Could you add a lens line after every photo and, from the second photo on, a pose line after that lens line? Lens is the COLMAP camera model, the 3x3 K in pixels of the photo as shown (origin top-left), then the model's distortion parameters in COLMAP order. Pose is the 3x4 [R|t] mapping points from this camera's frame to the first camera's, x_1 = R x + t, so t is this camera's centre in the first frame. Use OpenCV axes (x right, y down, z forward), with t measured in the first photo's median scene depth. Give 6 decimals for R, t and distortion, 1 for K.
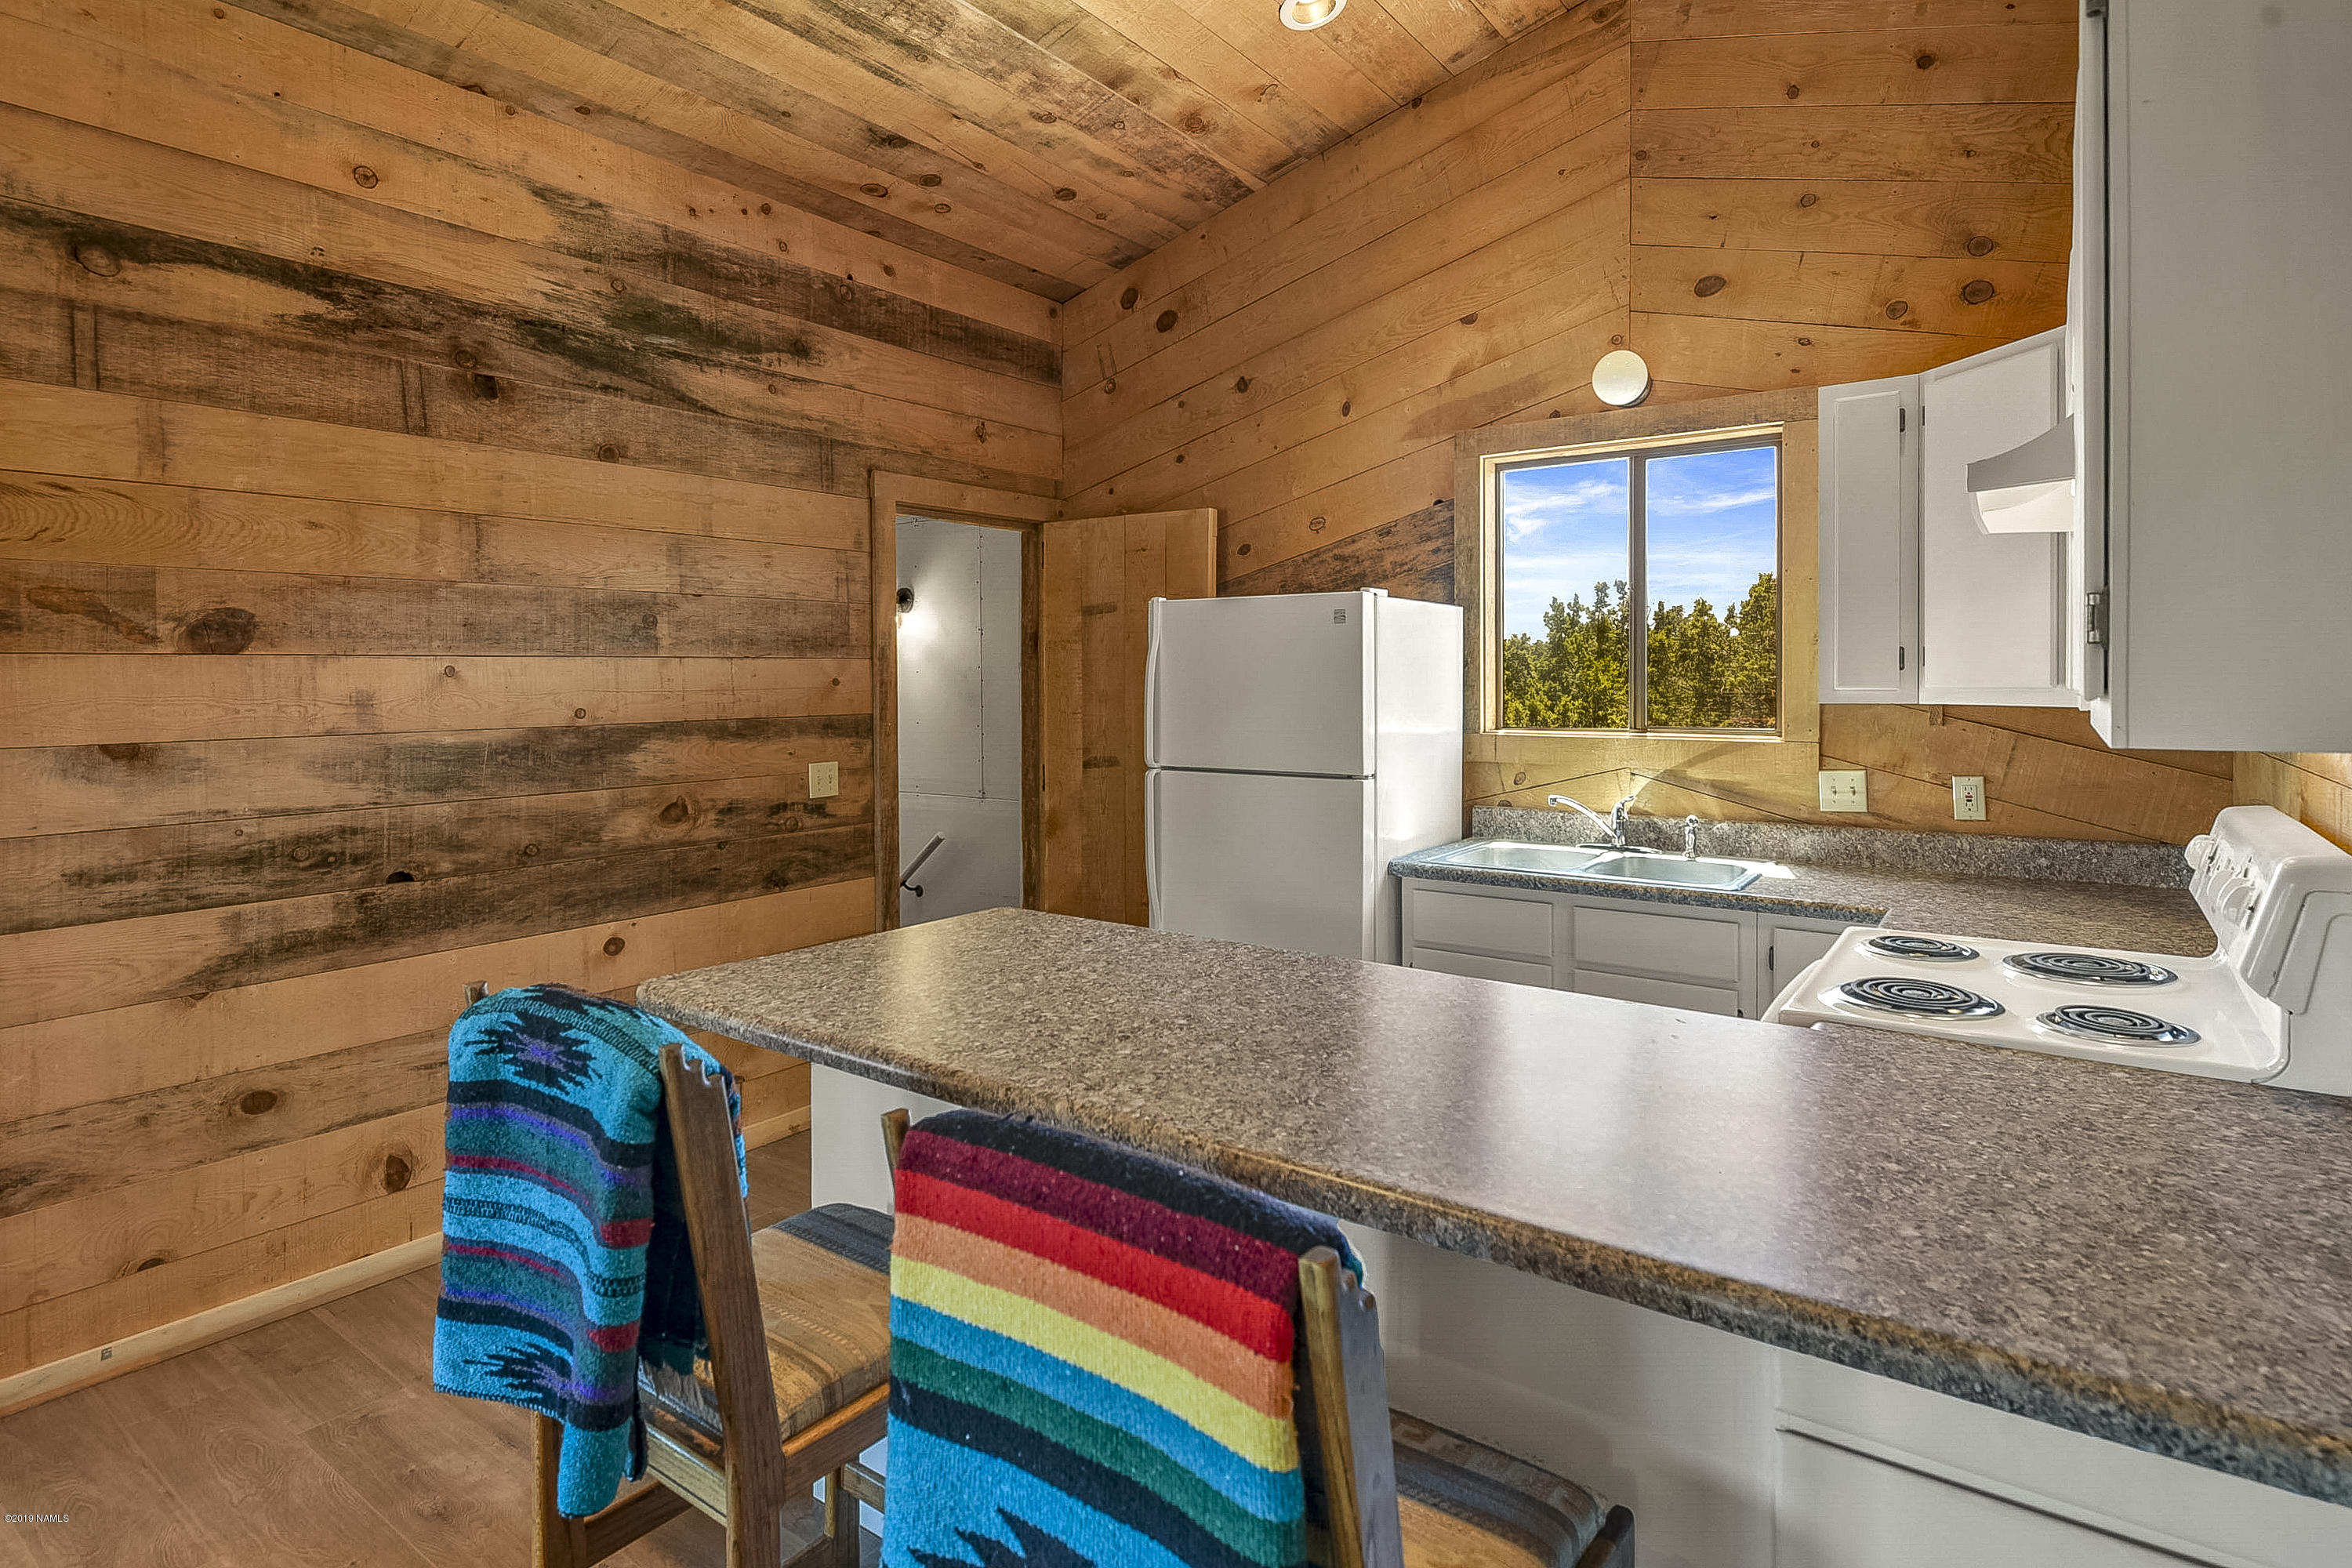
lens RADIAL K [[1211.4, 0, 1239.2], [0, 1211.4, 690.7], [0, 0, 1]] dist [0.000610, -0.003149]
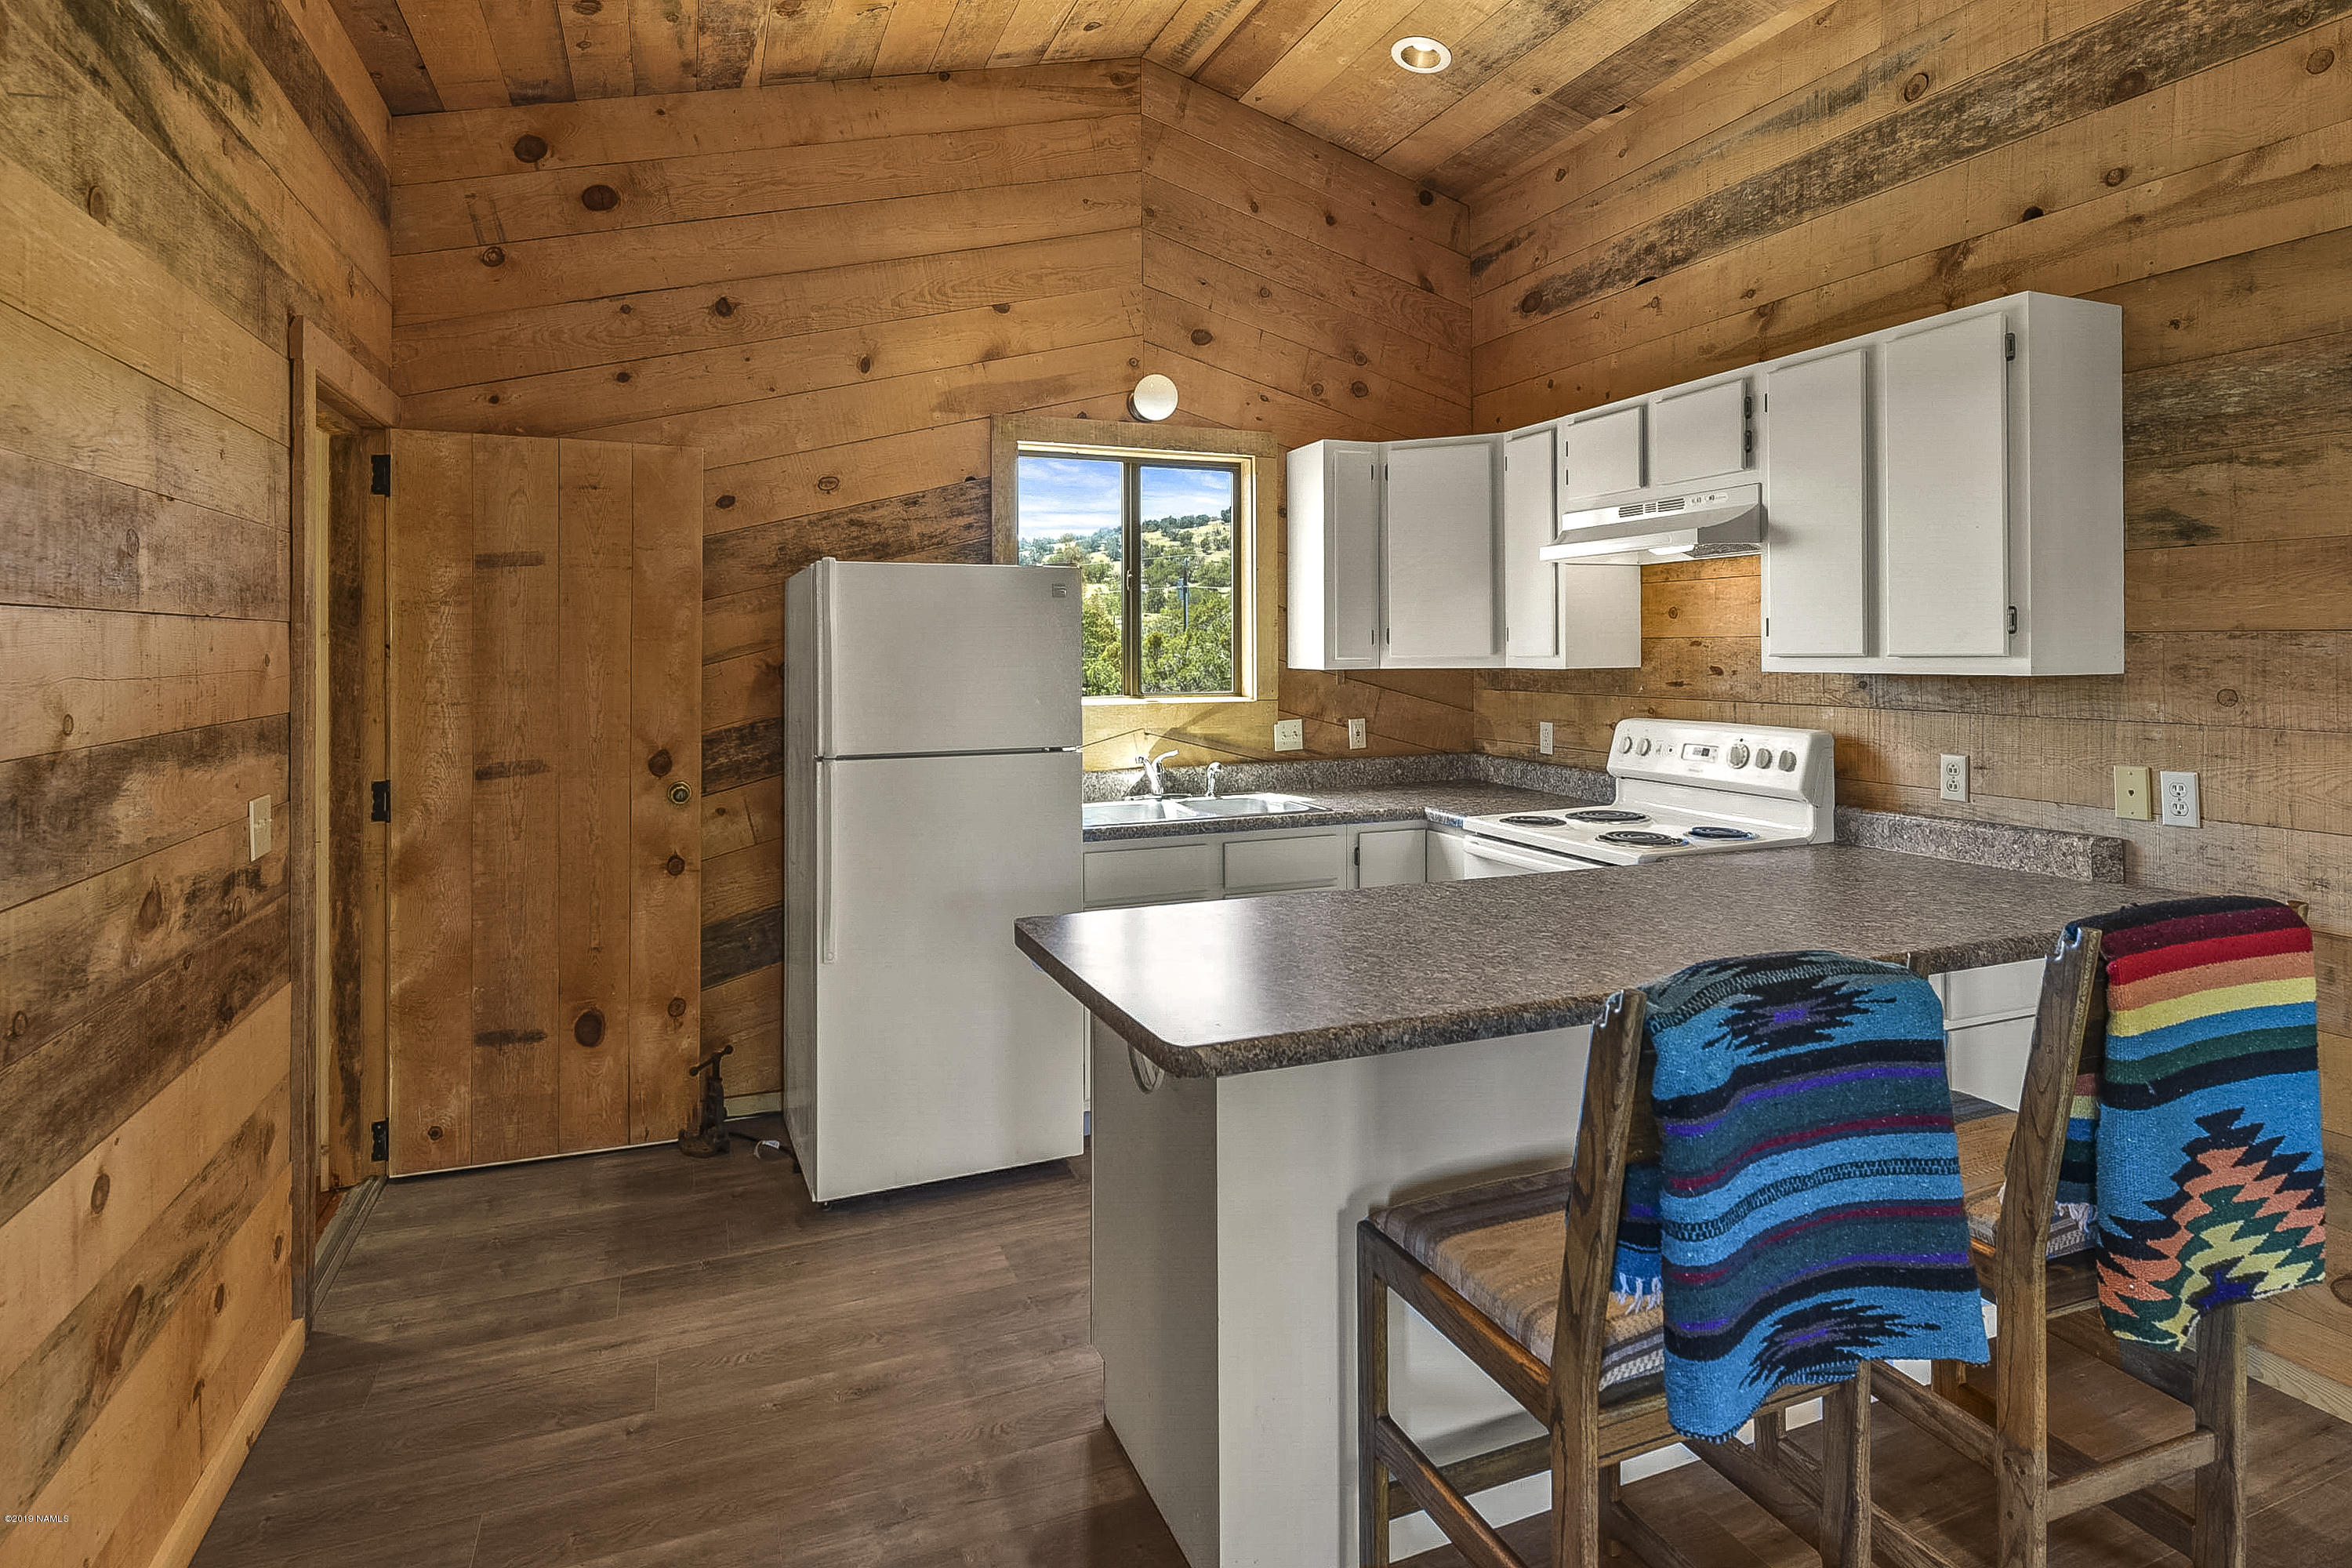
lens RADIAL K [[1211.4, 0, 1187.7], [0, 1211.4, 645.1], [0, 0, 1]] dist [0.000610, -0.003149]
pose [[0.545600, 0.003866, 0.838037, -0.656261], [0.013178, 0.999826, -0.013192, -0.001063], [-0.837942, 0.018241, 0.545455, 0.335140]]
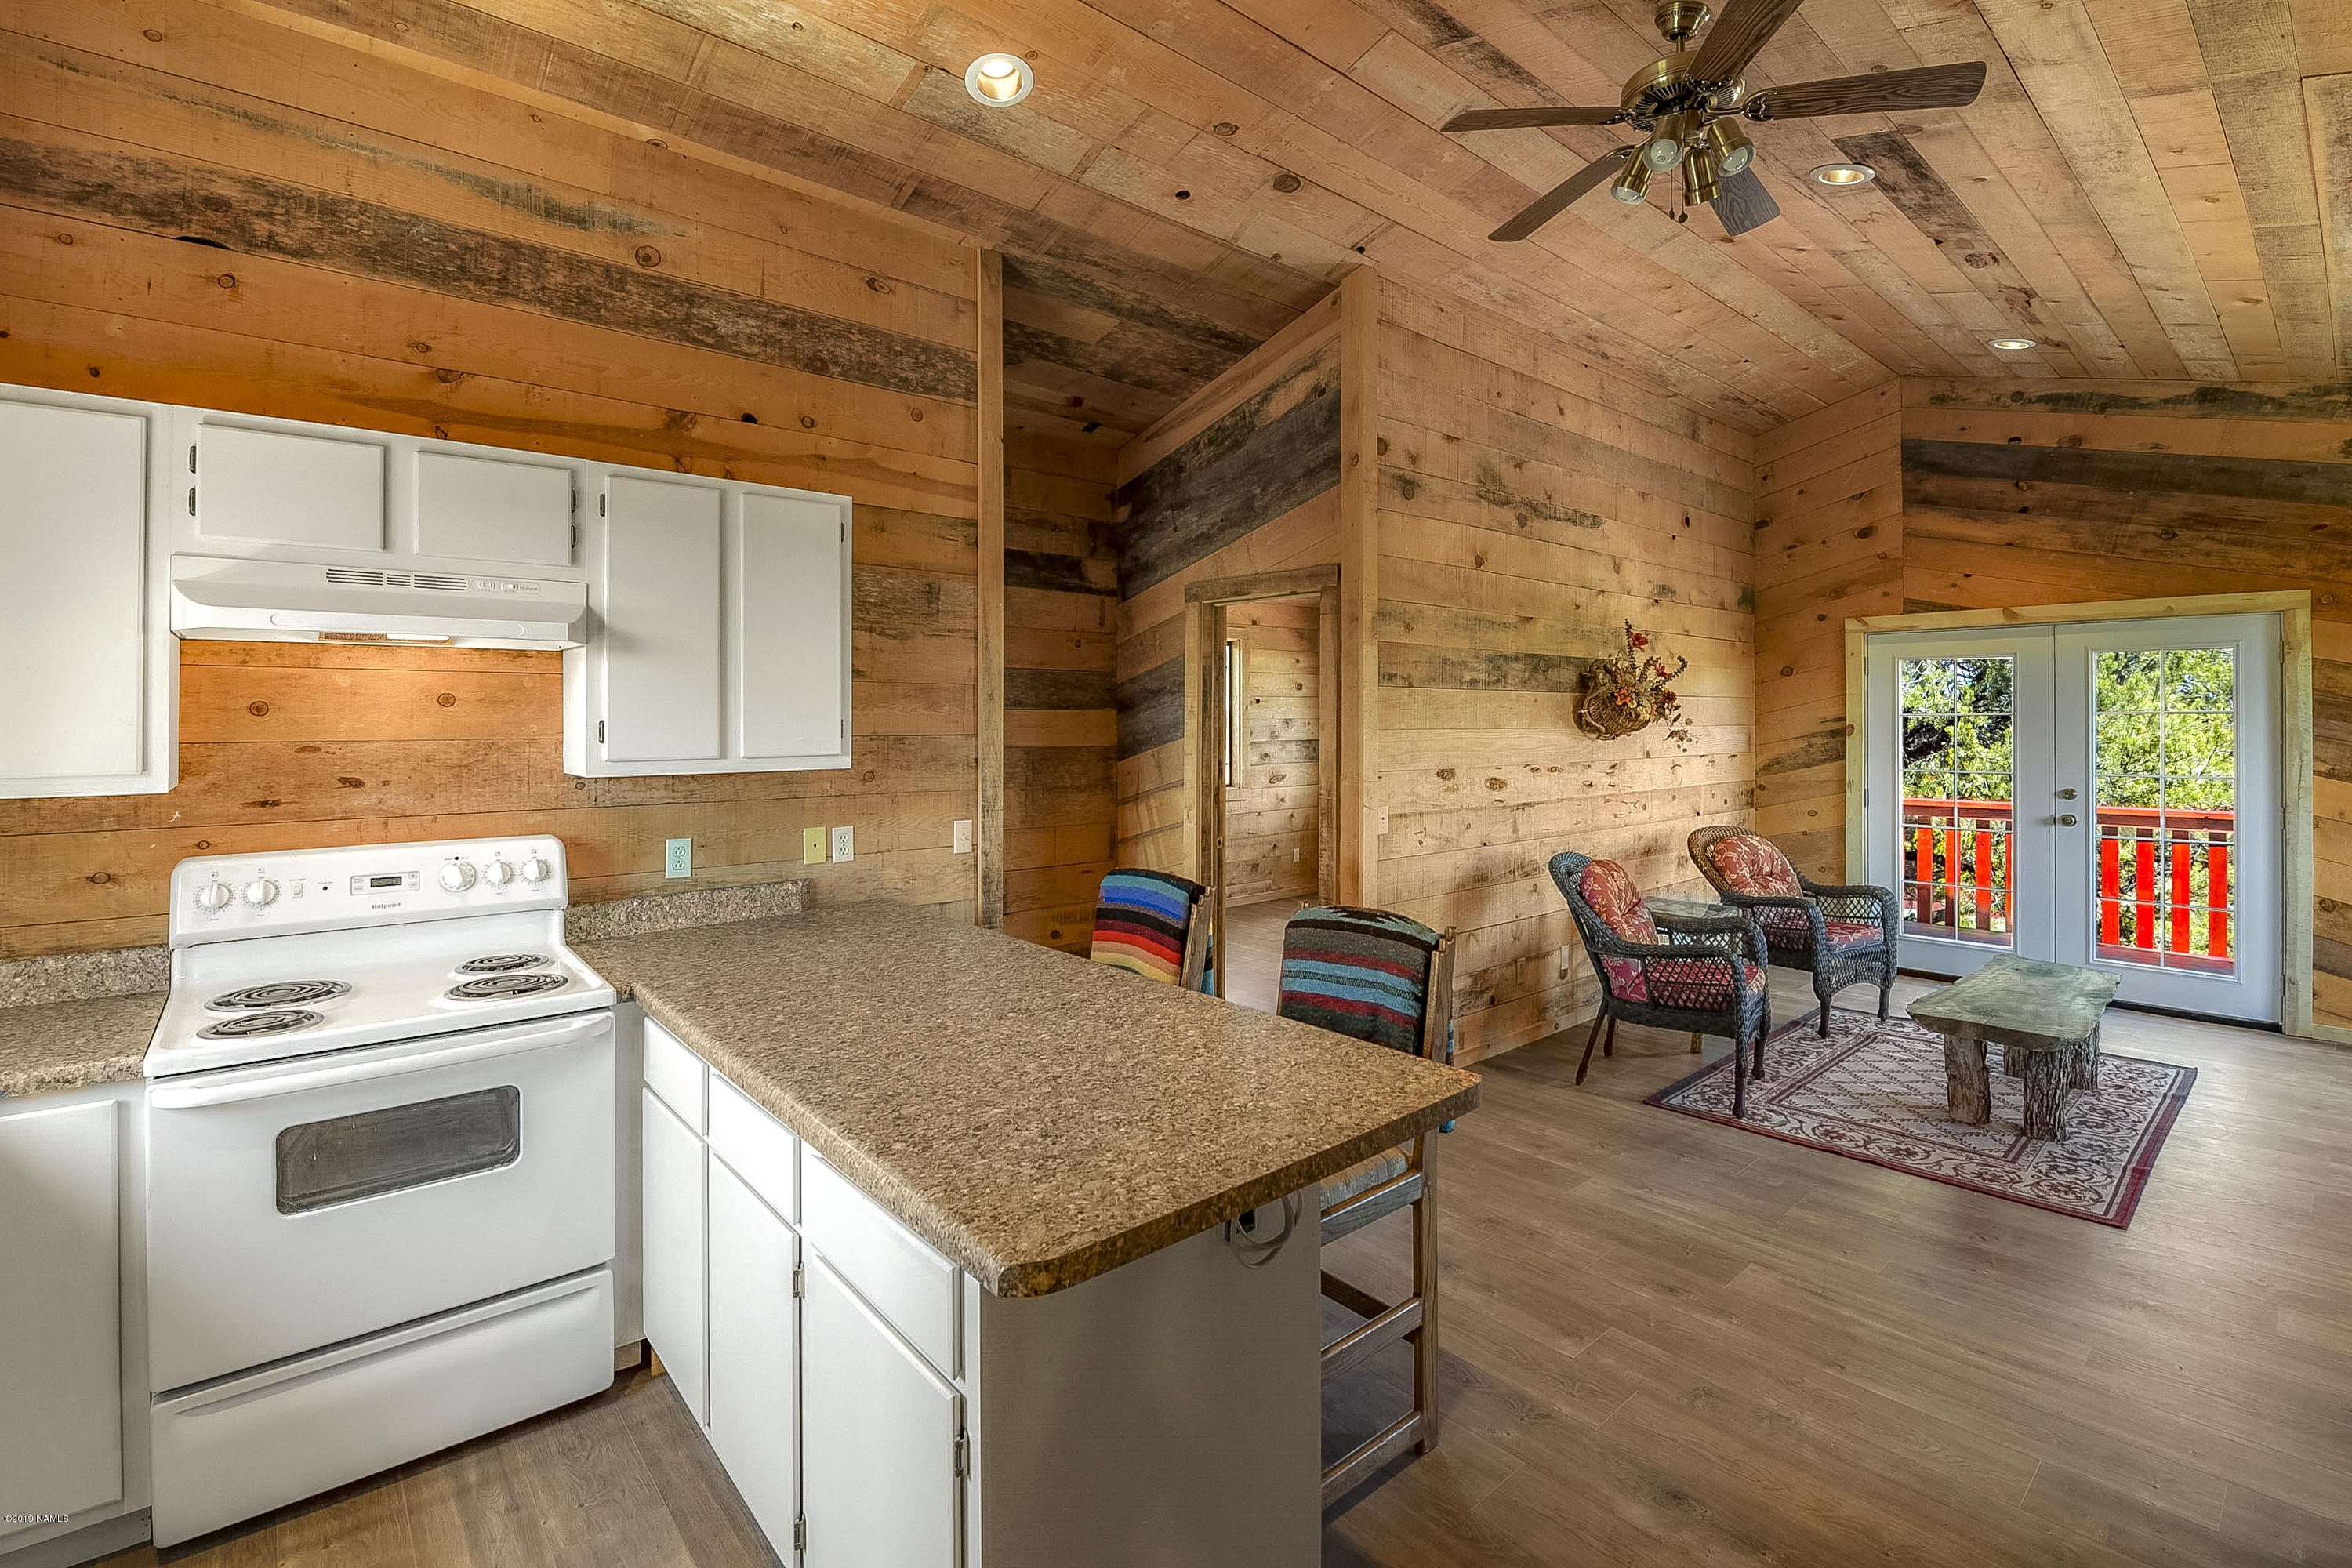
lens RADIAL K [[1034.3, 0, 1224.4], [0, 1034.3, 721.1], [0, 0, 1]] dist [-0.020872, -0.000683]
pose [[-0.969695, 0.005155, 0.244266, -0.300754], [0.008702, 0.999872, 0.013447, -0.034365], [-0.244166, 0.015165, -0.969615, 1.068505]]
